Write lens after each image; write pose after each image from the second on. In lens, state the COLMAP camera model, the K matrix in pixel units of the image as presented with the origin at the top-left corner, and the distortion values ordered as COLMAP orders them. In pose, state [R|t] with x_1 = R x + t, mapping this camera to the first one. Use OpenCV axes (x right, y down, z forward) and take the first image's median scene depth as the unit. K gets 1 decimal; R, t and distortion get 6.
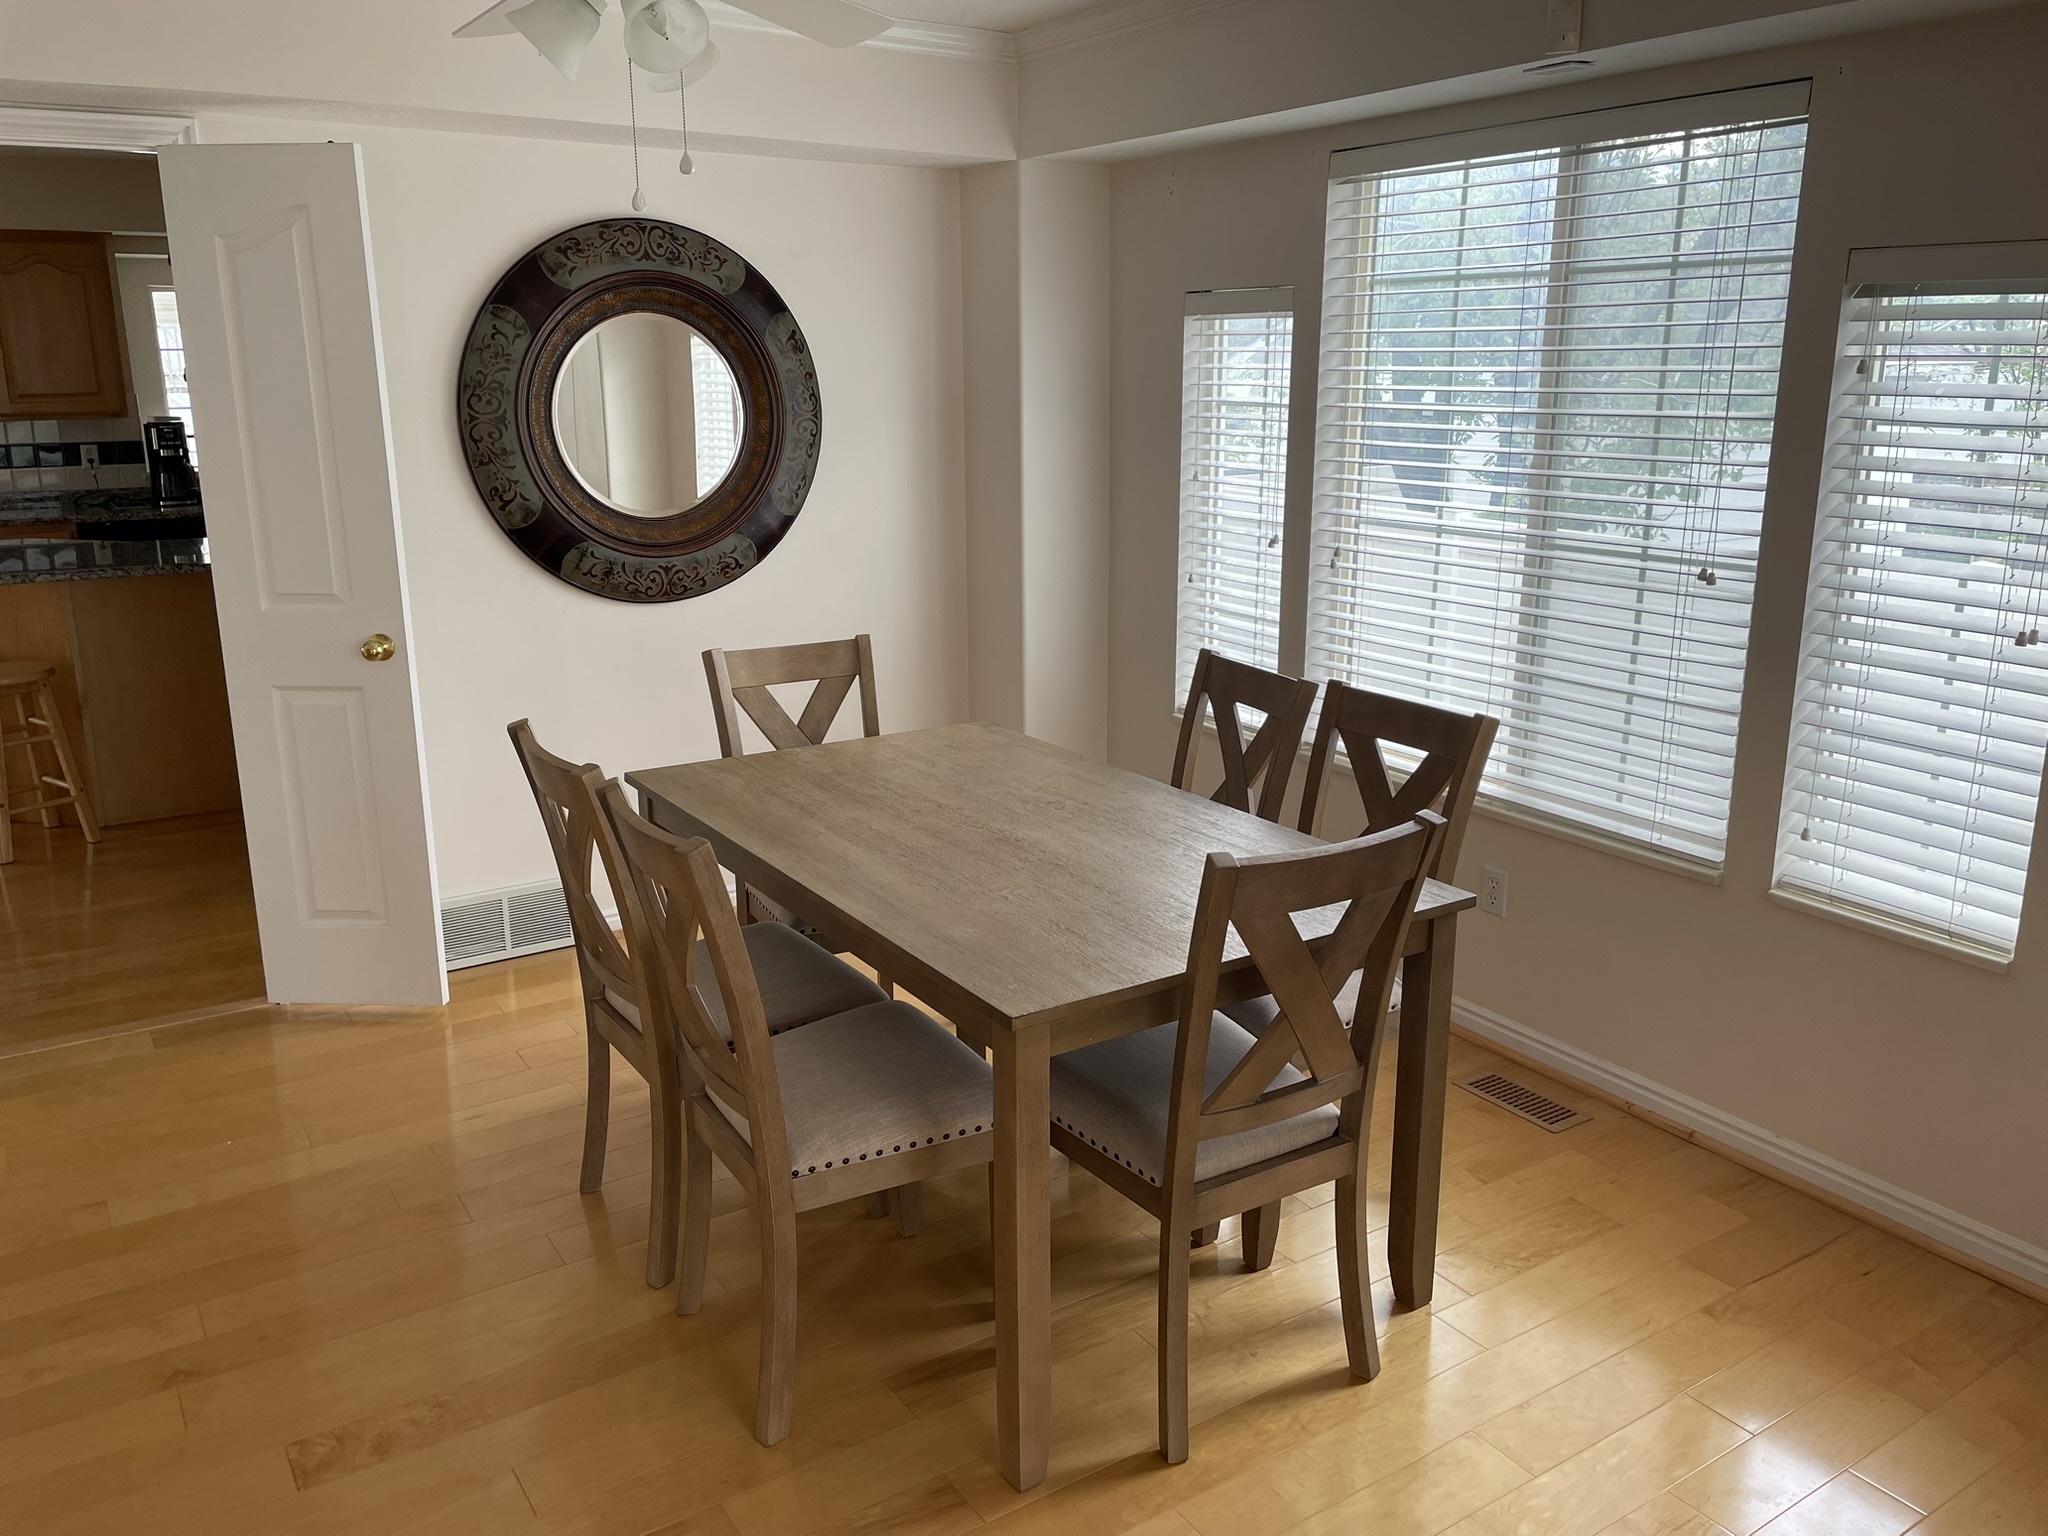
lens RADIAL K [[1568.8, 0, 1023.8], [0, 1568.8, 766.4], [0, 0, 1]] dist [0.000845, -0.000014]
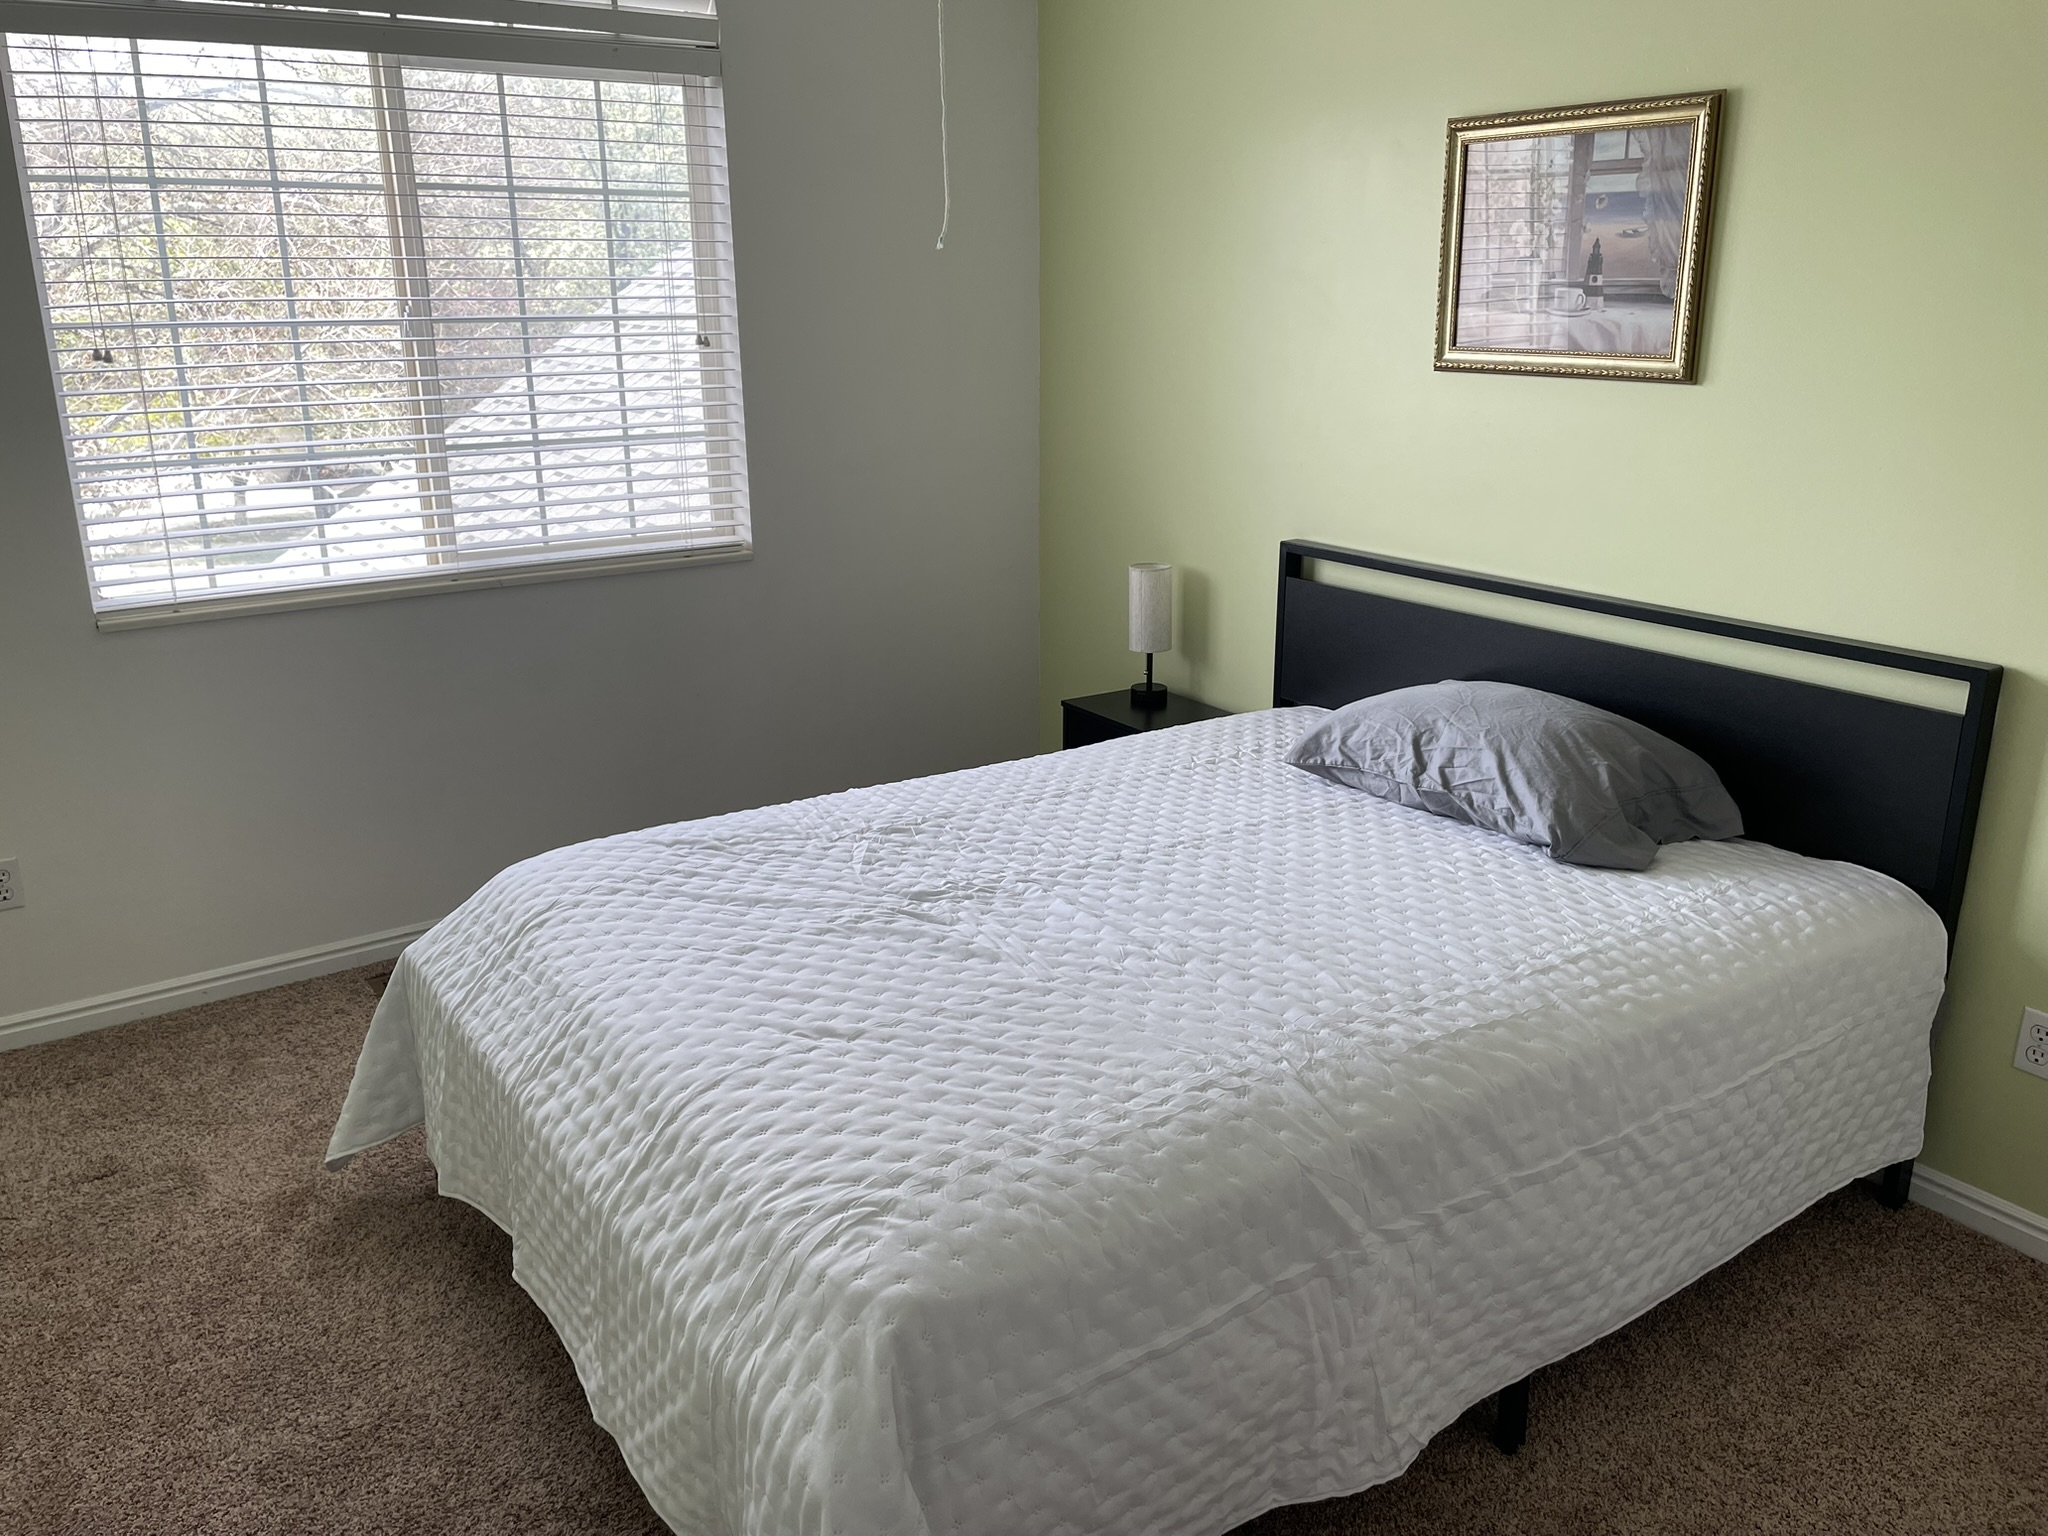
lens RADIAL K [[1568.8, 0, 1024.3], [0, 1568.8, 766.2], [0, 0, 1]] dist [0.000845, -0.000014]
pose [[-0.031816, -0.282957, 0.958605, -0.730596], [0.262236, 0.923128, 0.281189, -0.157386], [-0.964479, 0.260327, 0.044831, 0.692569]]
